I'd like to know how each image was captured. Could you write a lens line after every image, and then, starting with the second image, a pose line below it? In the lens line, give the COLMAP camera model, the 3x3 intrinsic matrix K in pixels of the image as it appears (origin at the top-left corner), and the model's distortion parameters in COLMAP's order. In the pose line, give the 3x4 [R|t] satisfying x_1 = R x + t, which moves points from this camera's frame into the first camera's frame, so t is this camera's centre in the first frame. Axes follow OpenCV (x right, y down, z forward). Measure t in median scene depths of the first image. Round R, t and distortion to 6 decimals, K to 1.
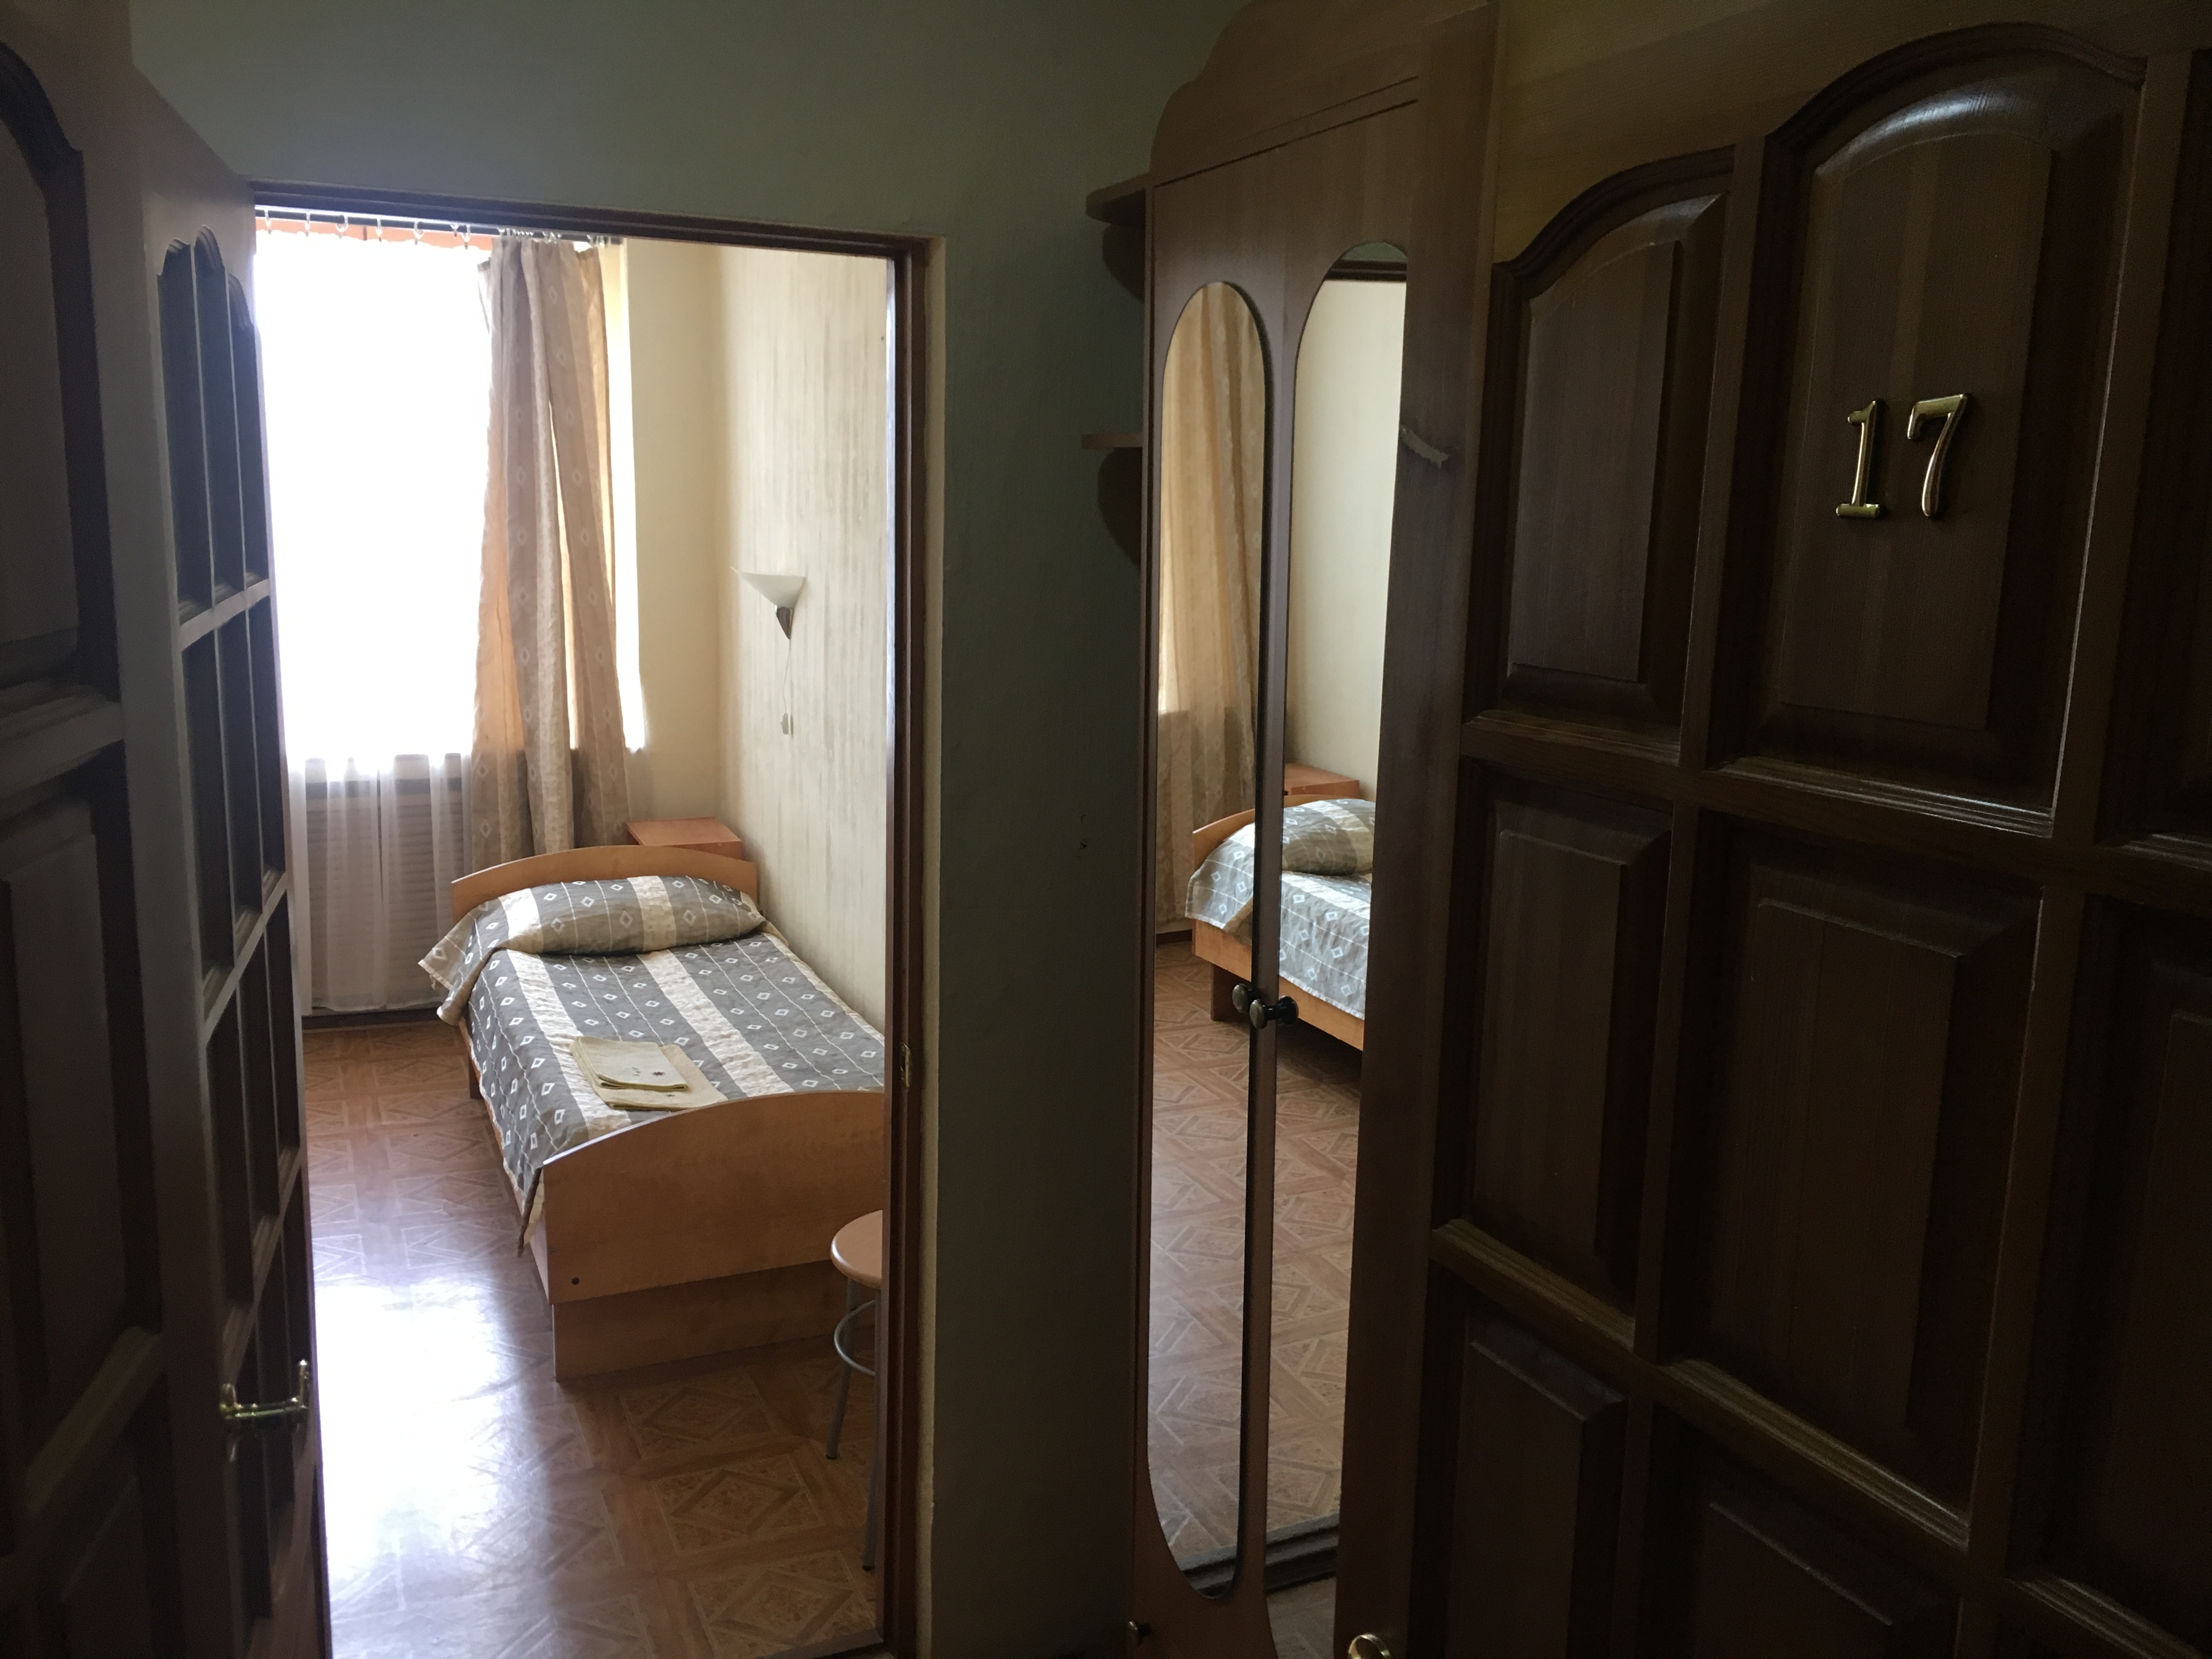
lens RADIAL K [[1856.5, 0, 1094.6], [0, 1856.5, 825.8], [0, 0, 1]] dist [0.091348, -0.131777]
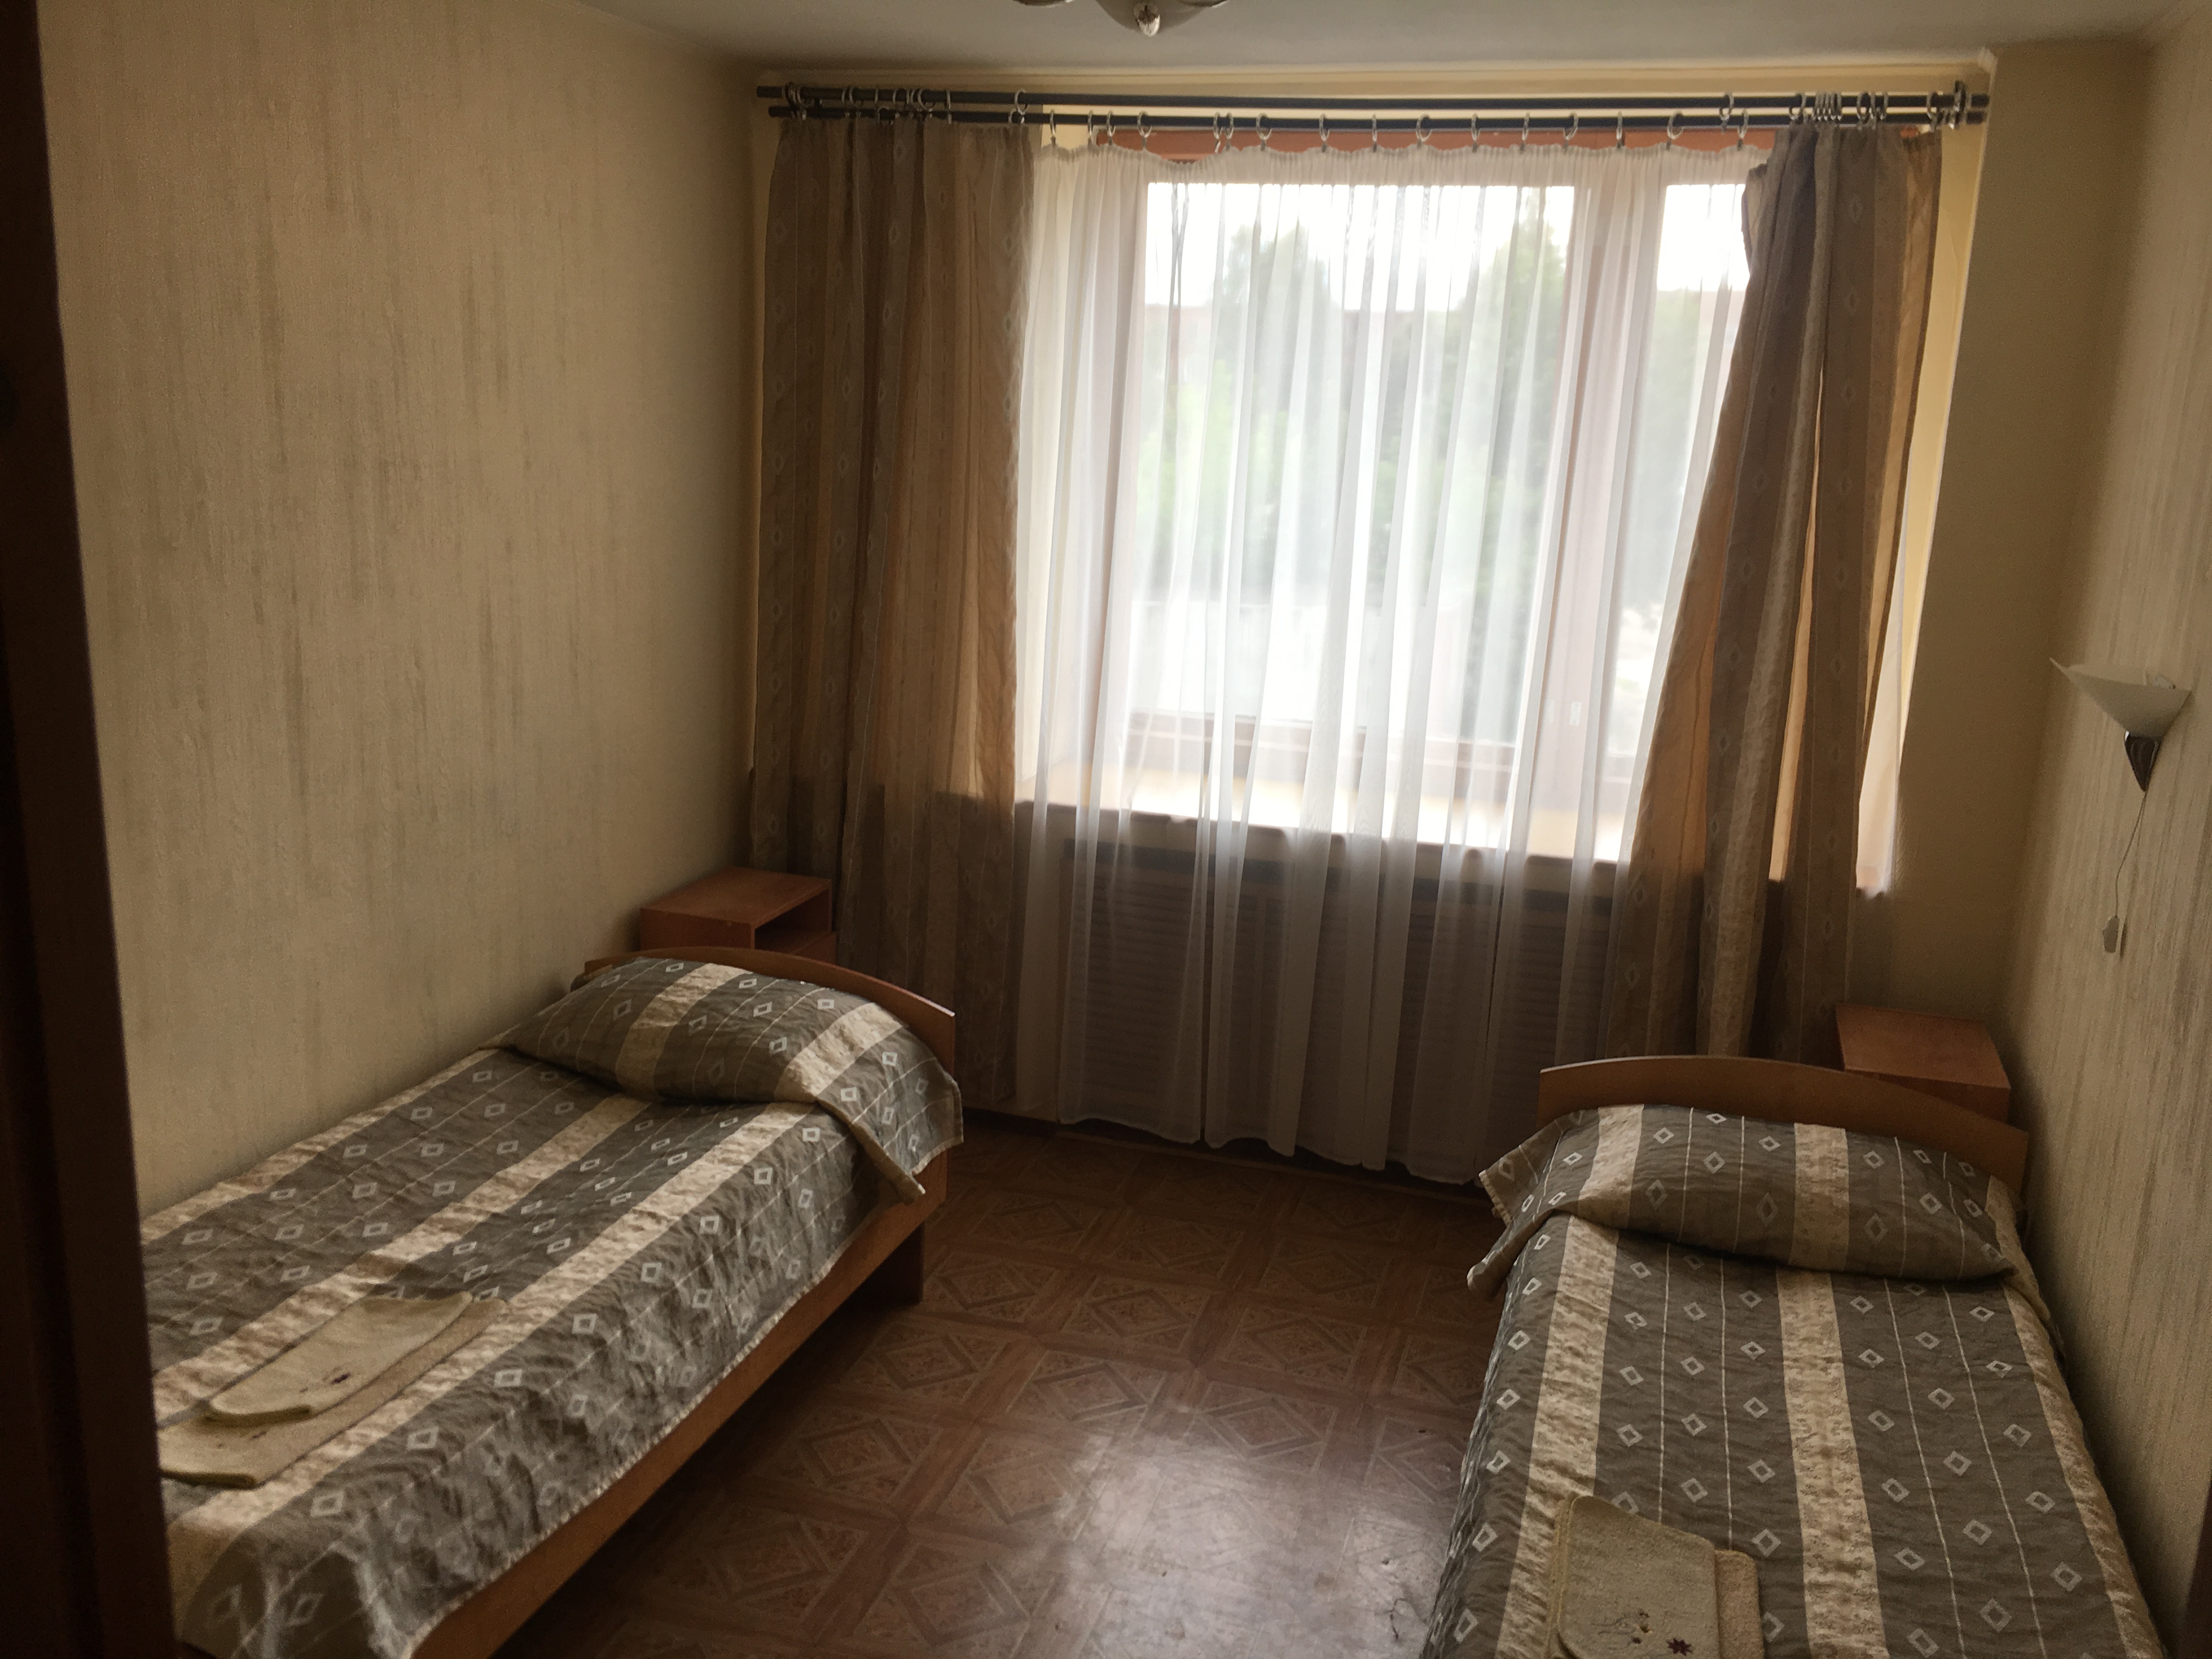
lens RADIAL K [[1856.5, 0, 1094.6], [0, 1856.5, 825.8], [0, 0, 1]] dist [0.091348, -0.131777]
pose [[0.754887, 0.150153, -0.638435, -0.038163], [-0.131289, 0.988333, 0.077208, -0.093879], [0.642579, 0.025536, 0.765794, 0.364074]]
